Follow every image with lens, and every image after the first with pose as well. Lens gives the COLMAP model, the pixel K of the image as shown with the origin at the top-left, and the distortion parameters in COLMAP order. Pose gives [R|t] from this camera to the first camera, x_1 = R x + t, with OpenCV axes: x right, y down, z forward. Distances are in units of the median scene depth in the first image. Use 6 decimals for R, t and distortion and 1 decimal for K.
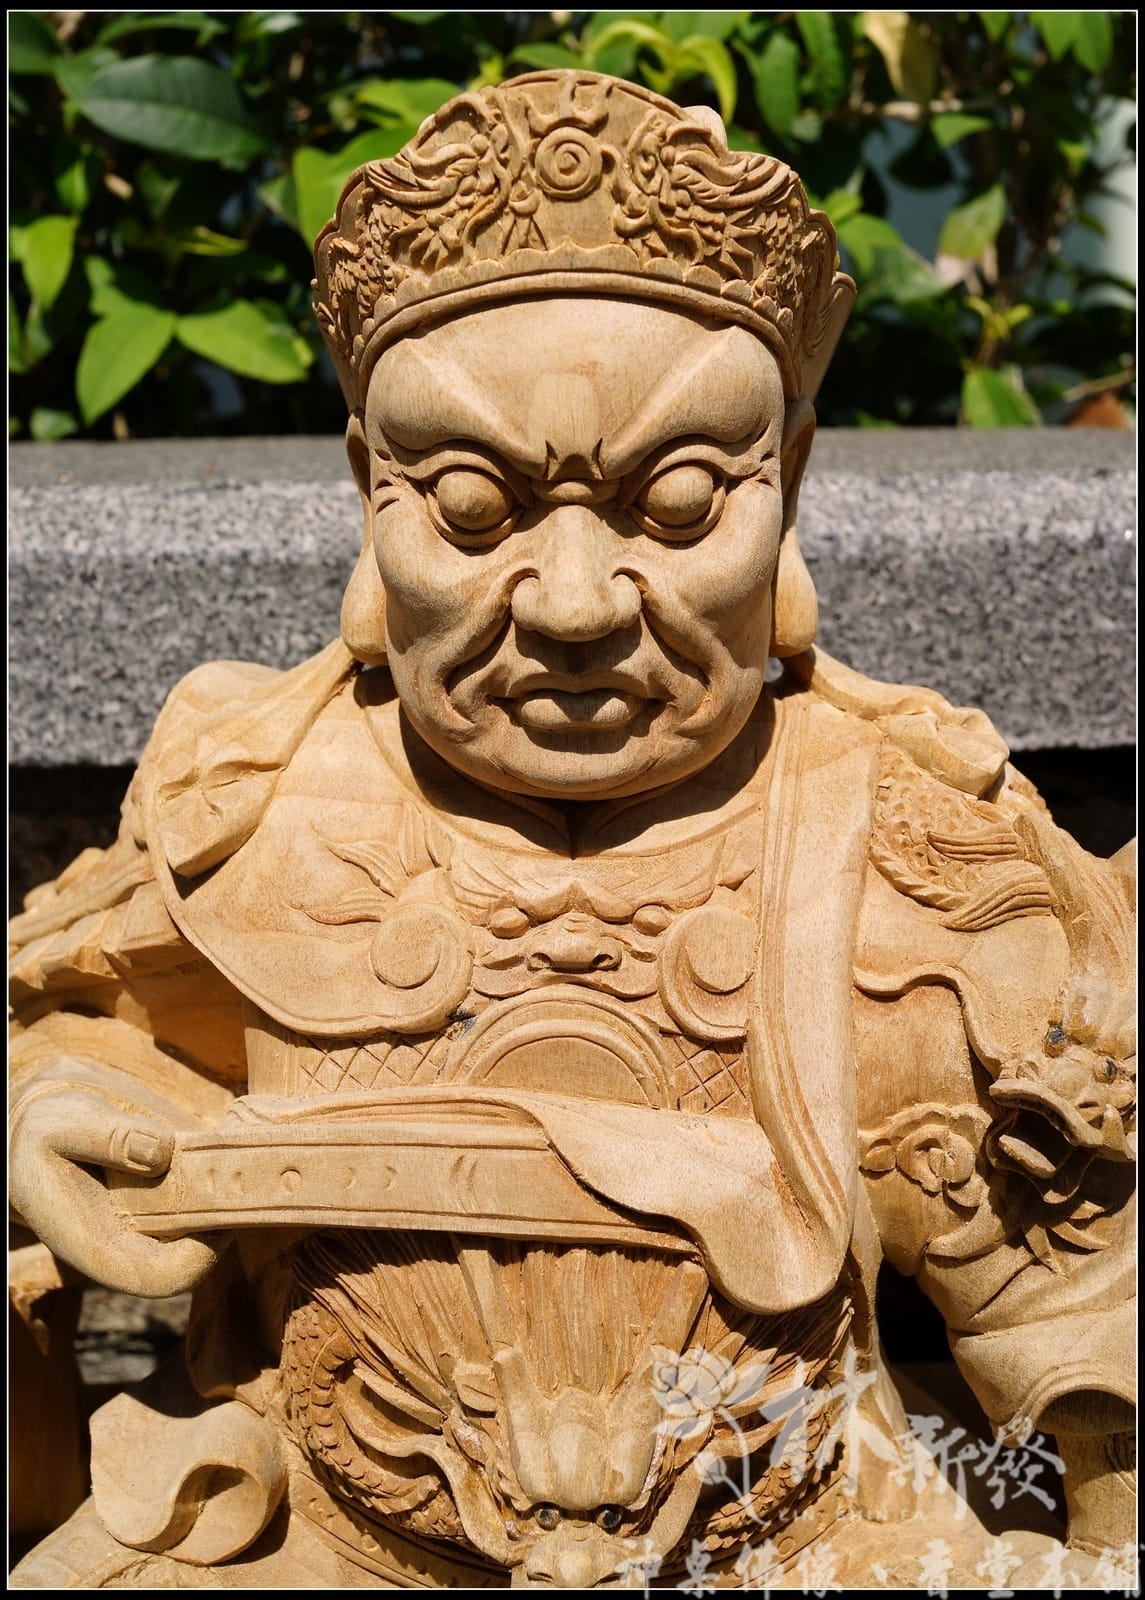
lens RADIAL K [[1840.0, 0, 591.4], [0, 1840.0, 688.5], [0, 0, 1]] dist [-0.115936, 0.000000]
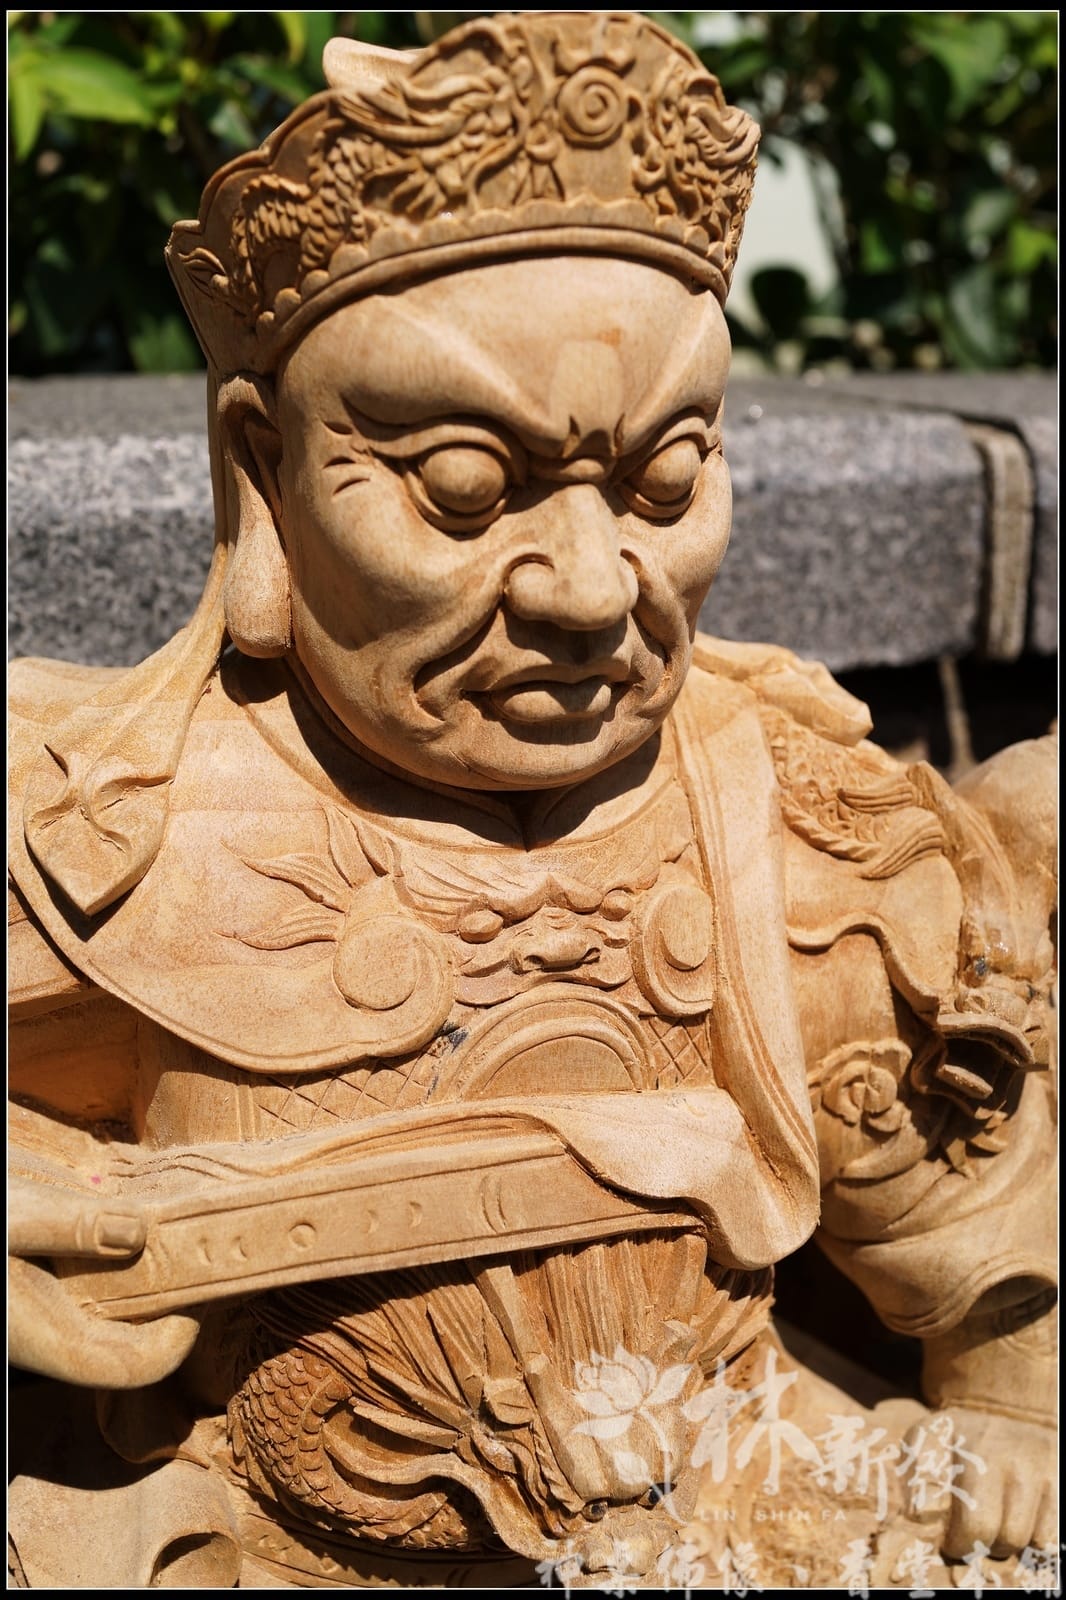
lens RADIAL K [[1658.5, 0, 524.8], [0, 1658.5, 796.2], [0, 0, 1]] dist [-0.116550, 0.000000]
pose [[0.918487, -0.096138, 0.383587, -0.352765], [0.047579, 0.989818, 0.134151, -0.053836], [-0.392578, -0.104965, 0.913709, 0.218862]]
